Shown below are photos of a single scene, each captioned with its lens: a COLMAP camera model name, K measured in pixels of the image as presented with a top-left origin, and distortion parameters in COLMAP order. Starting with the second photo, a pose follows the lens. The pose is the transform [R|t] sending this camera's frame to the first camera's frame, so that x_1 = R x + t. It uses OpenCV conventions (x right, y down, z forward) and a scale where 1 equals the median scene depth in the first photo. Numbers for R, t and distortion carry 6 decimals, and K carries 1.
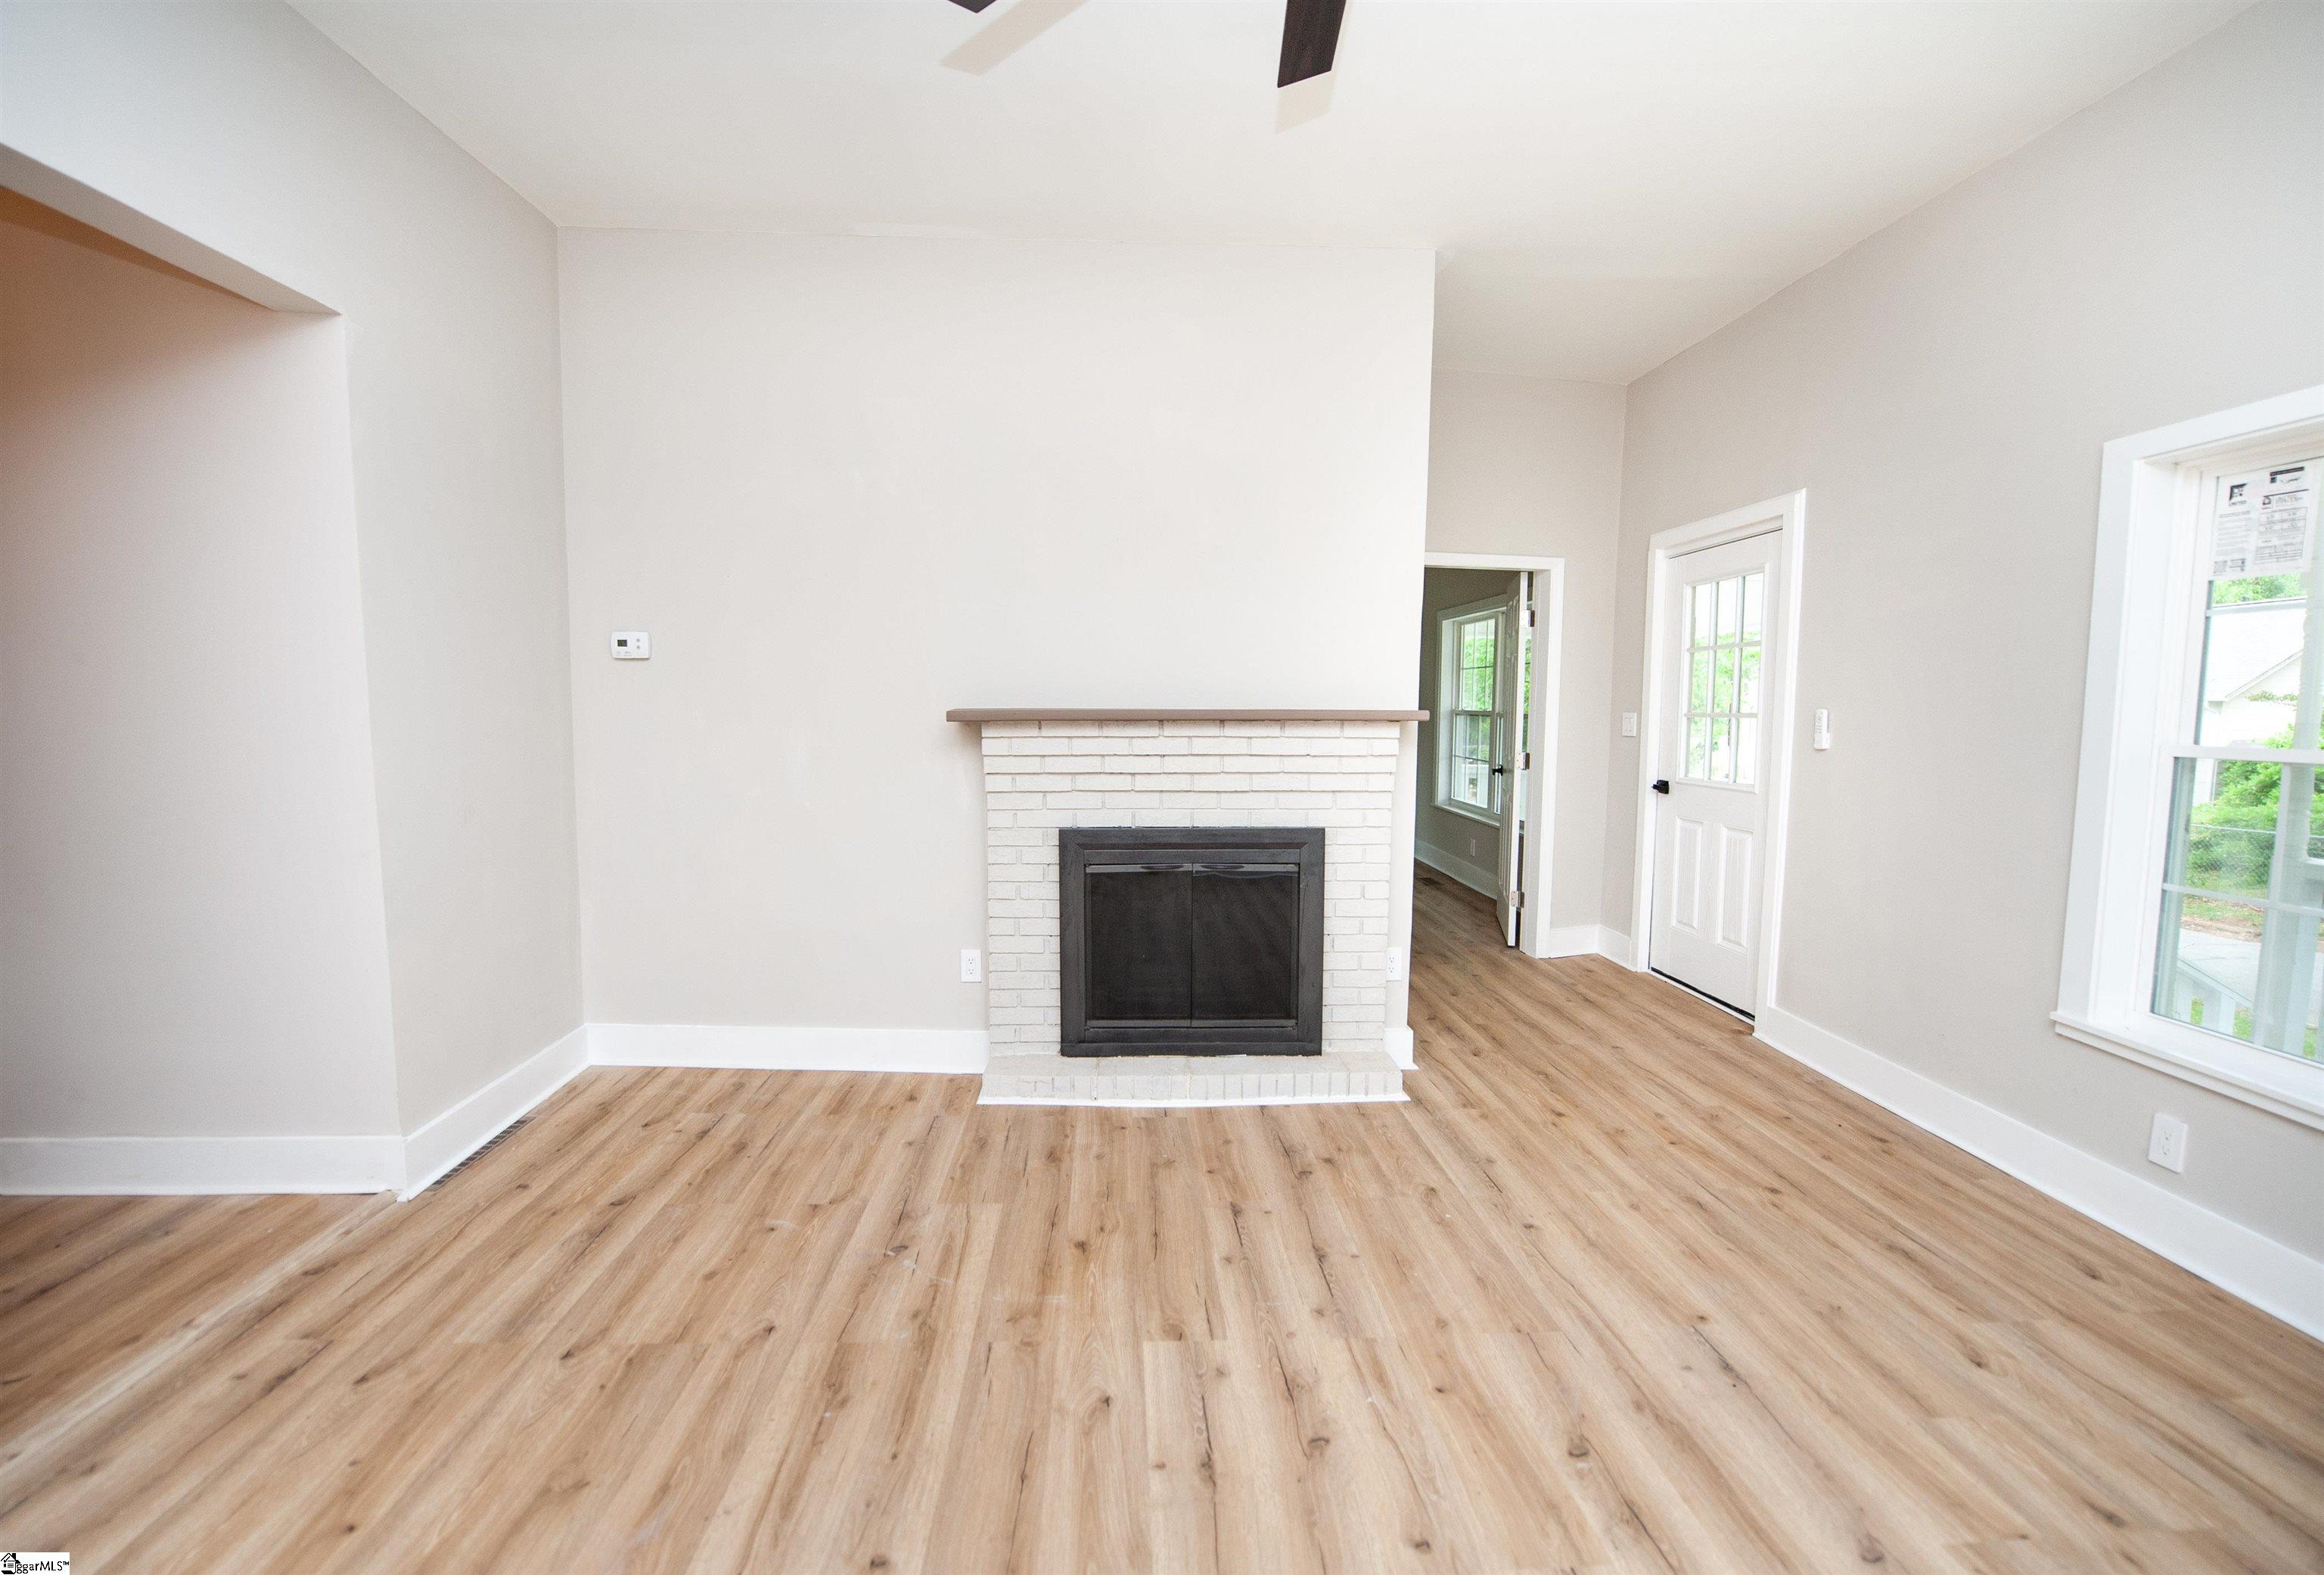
lens RADIAL K [[1007.4, 0, 1158.9], [0, 1007.4, 785.0], [0, 0, 1]] dist [-0.017287, -0.001147]
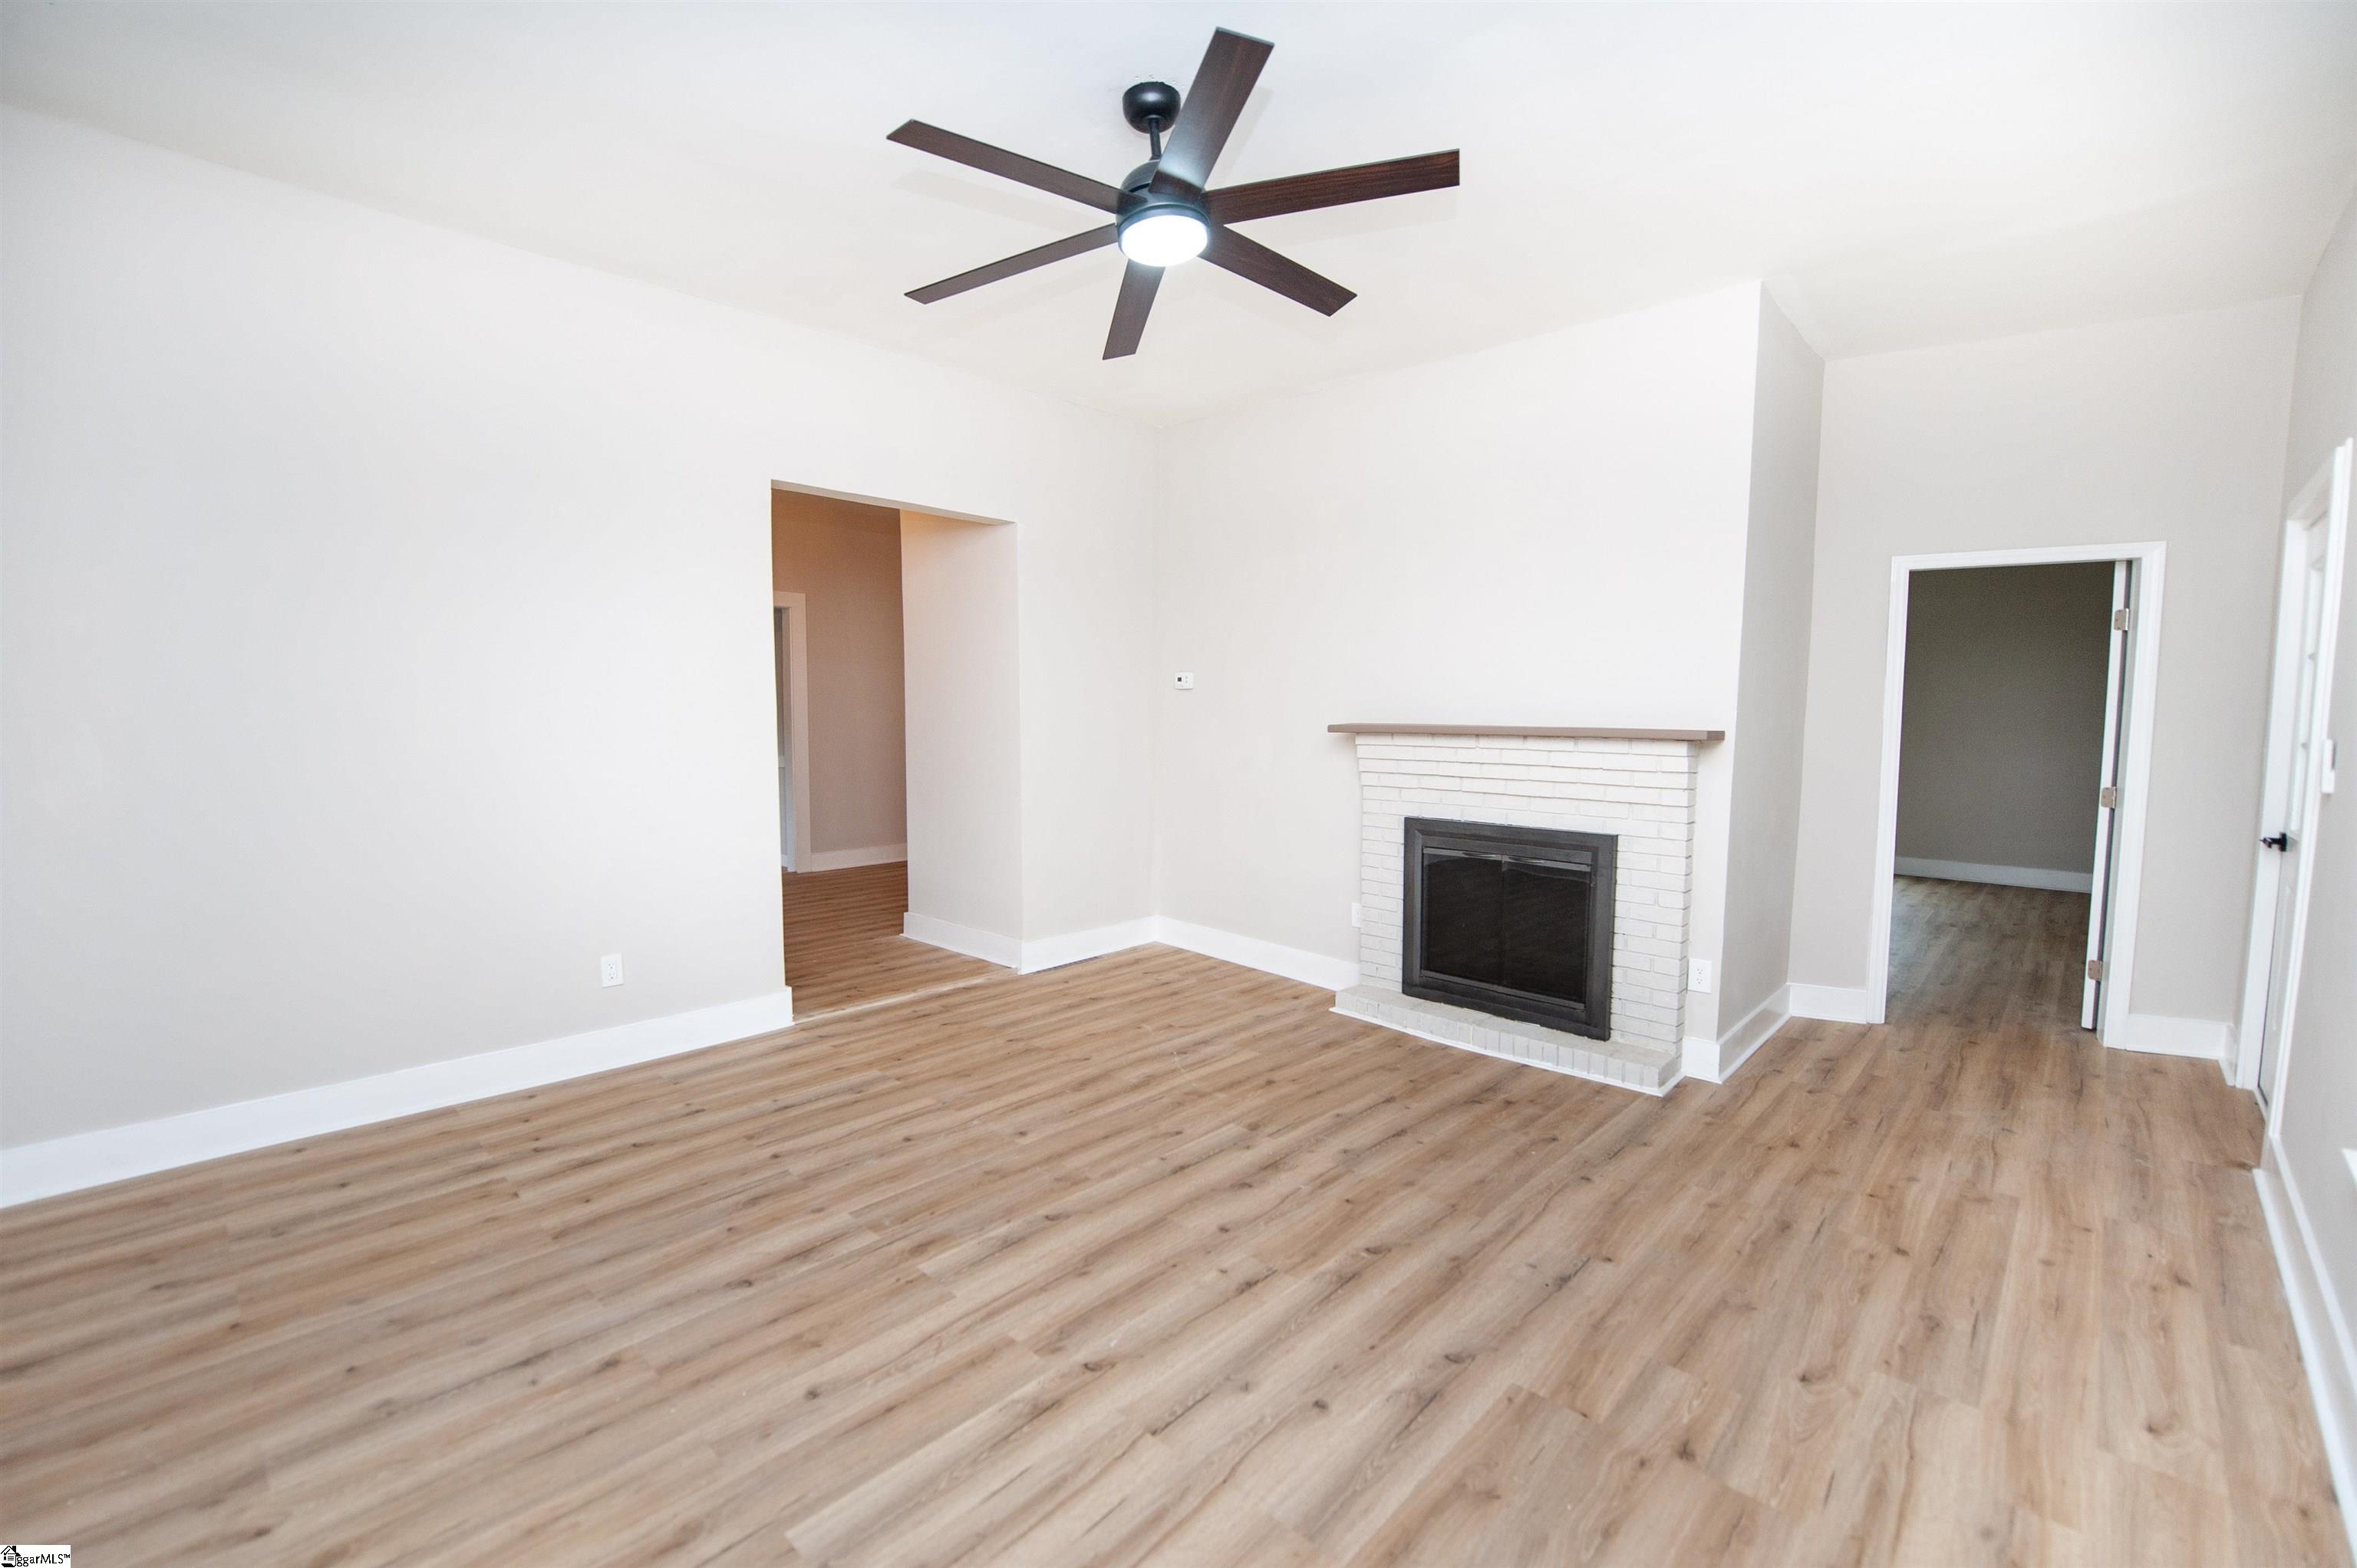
lens RADIAL K [[1008.0, 0, 1182.8], [0, 1008.0, 785.2], [0, 0, 1]] dist [-0.020895, -0.000252]
pose [[0.695099, 0.055918, -0.716736, 0.644251], [-0.064636, 0.997794, 0.015161, 0.002117], [0.716003, 0.035789, 0.697180, -0.112913]]
